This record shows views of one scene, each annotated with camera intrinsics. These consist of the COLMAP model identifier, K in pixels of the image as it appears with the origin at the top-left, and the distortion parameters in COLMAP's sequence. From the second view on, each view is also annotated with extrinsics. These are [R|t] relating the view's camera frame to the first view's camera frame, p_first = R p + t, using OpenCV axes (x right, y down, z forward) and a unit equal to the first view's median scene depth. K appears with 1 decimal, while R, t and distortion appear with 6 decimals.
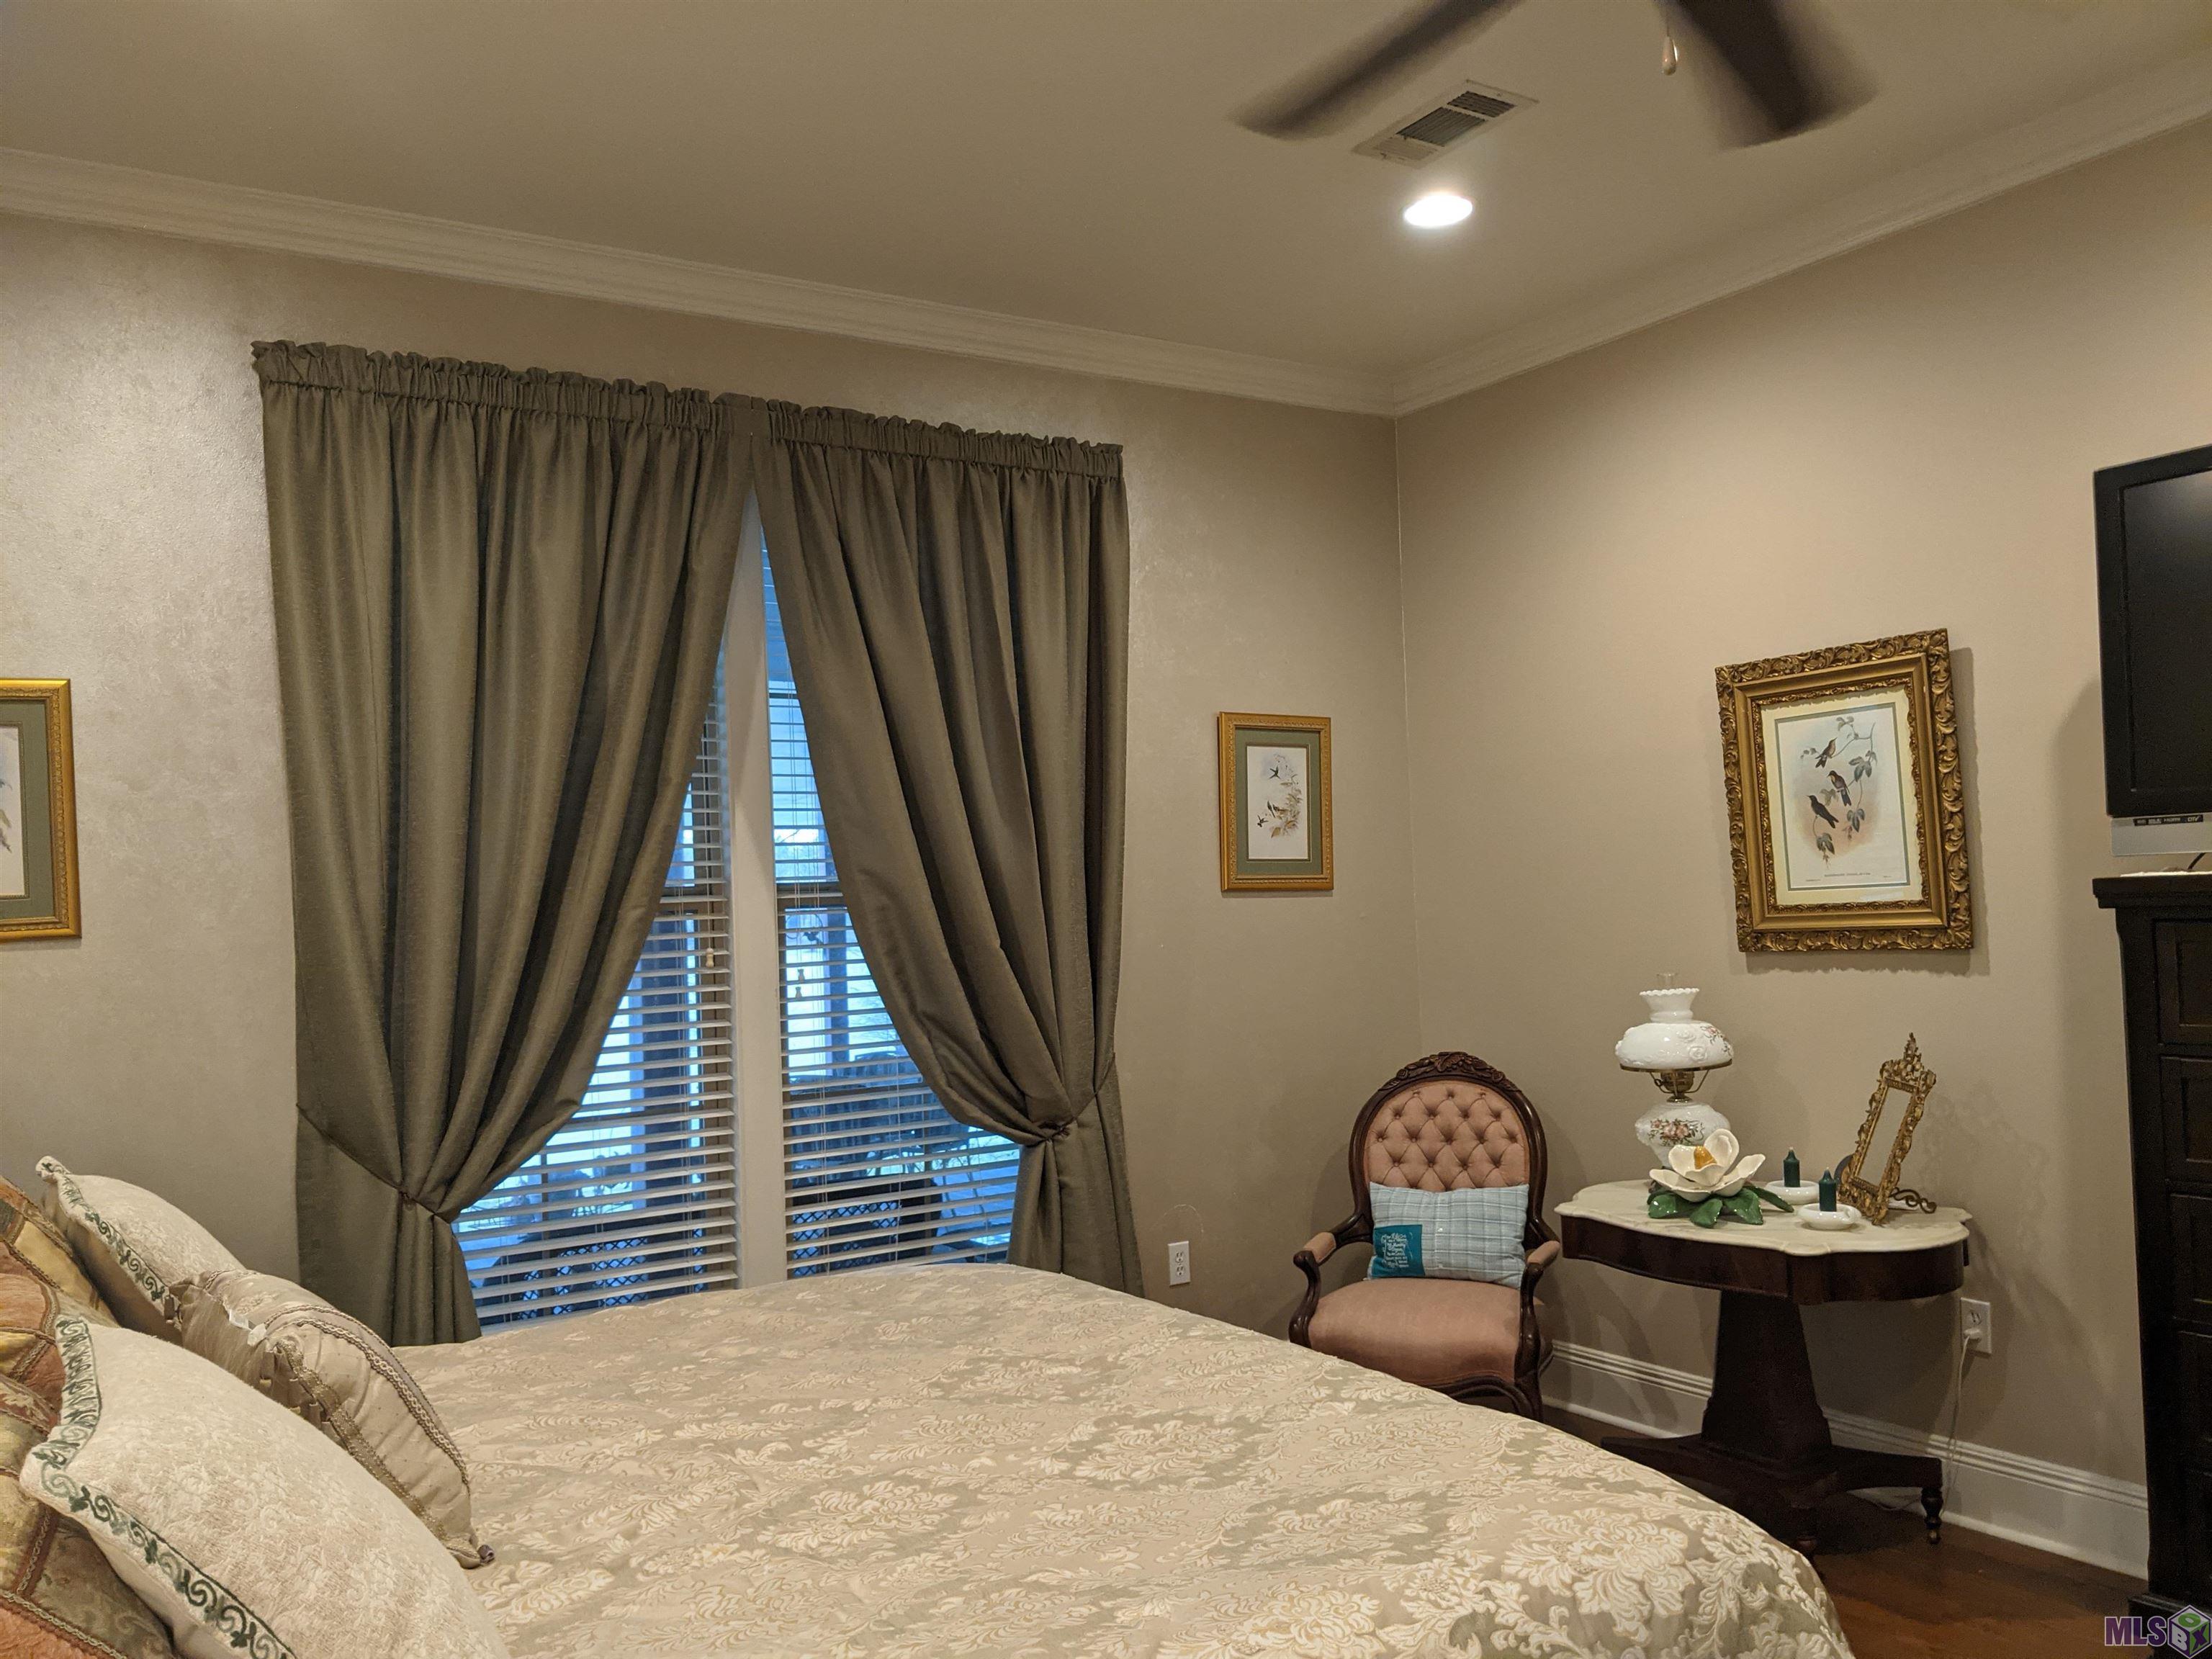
lens RADIAL K [[1773.5, 0, 1106.0], [0, 1773.5, 829.5], [0, 0, 1]] dist [0.090116, -0.168132]
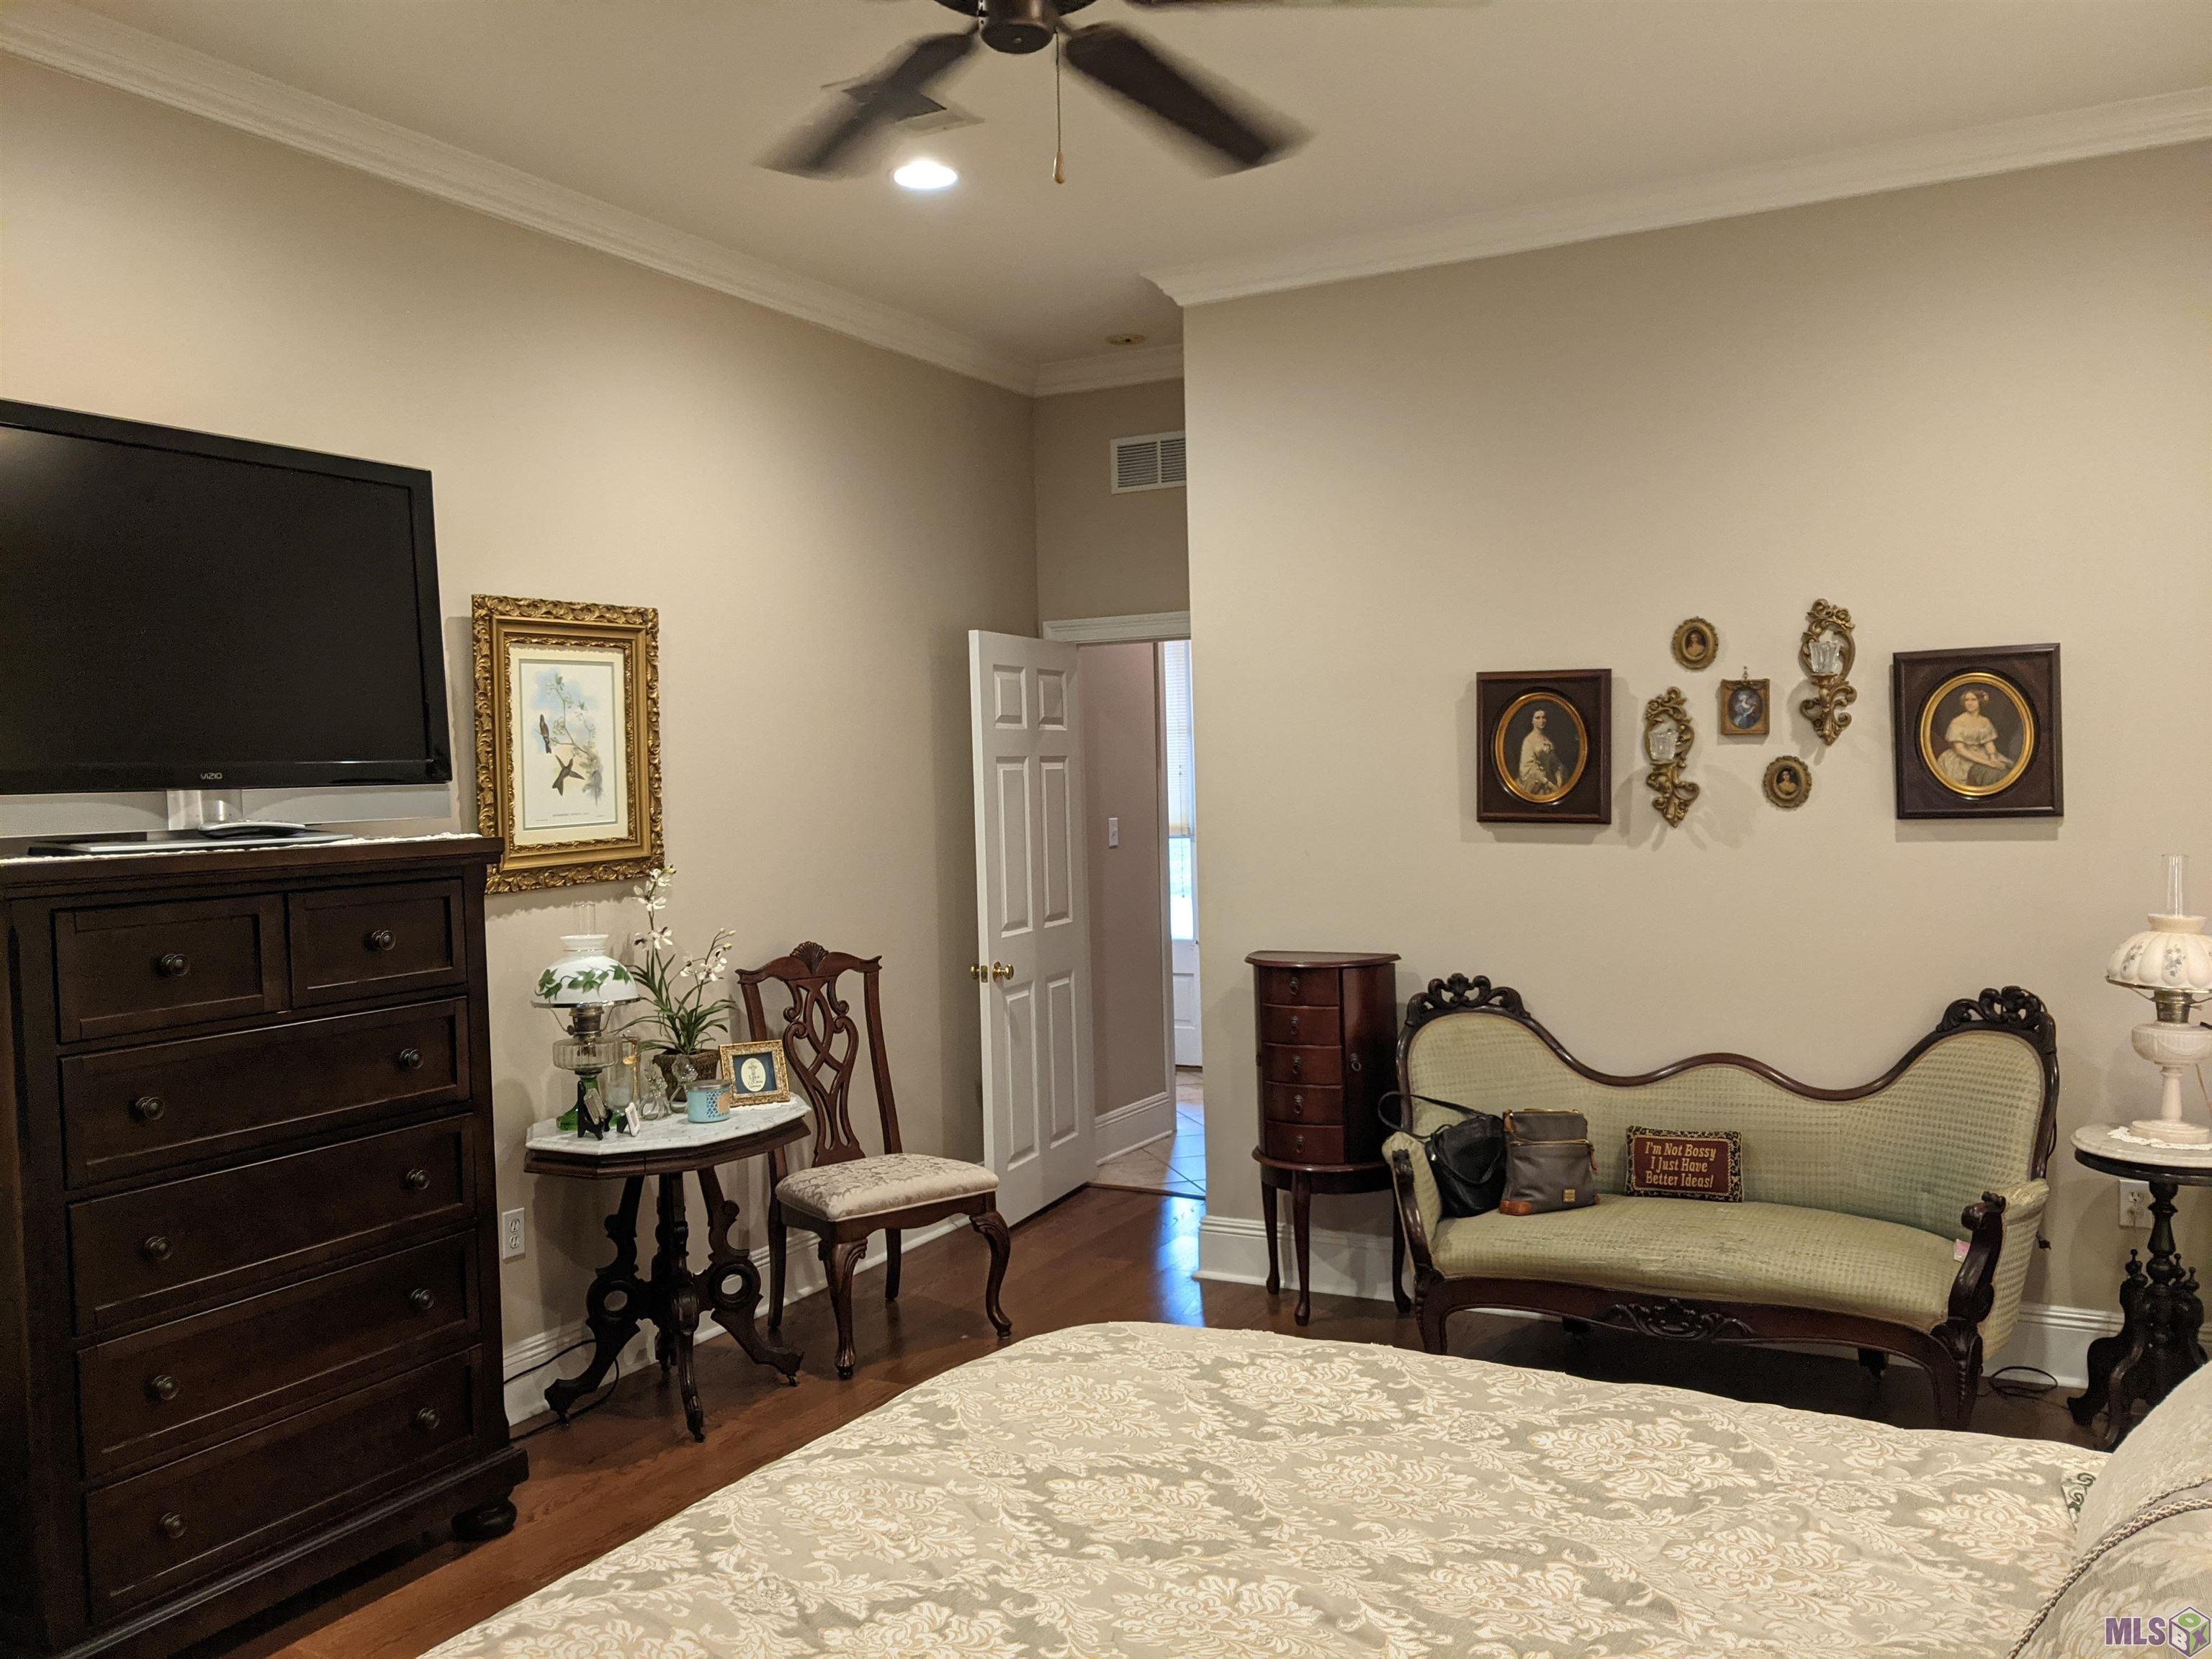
lens RADIAL K [[1773.5, 0, 1106.0], [0, 1773.5, 829.5], [0, 0, 1]] dist [0.090116, -0.168132]
pose [[-0.477668, 0.025560, 0.878168, -0.671779], [0.007445, 0.999659, -0.025046, 0.062778], [-0.878509, -0.005426, -0.477695, 1.231537]]
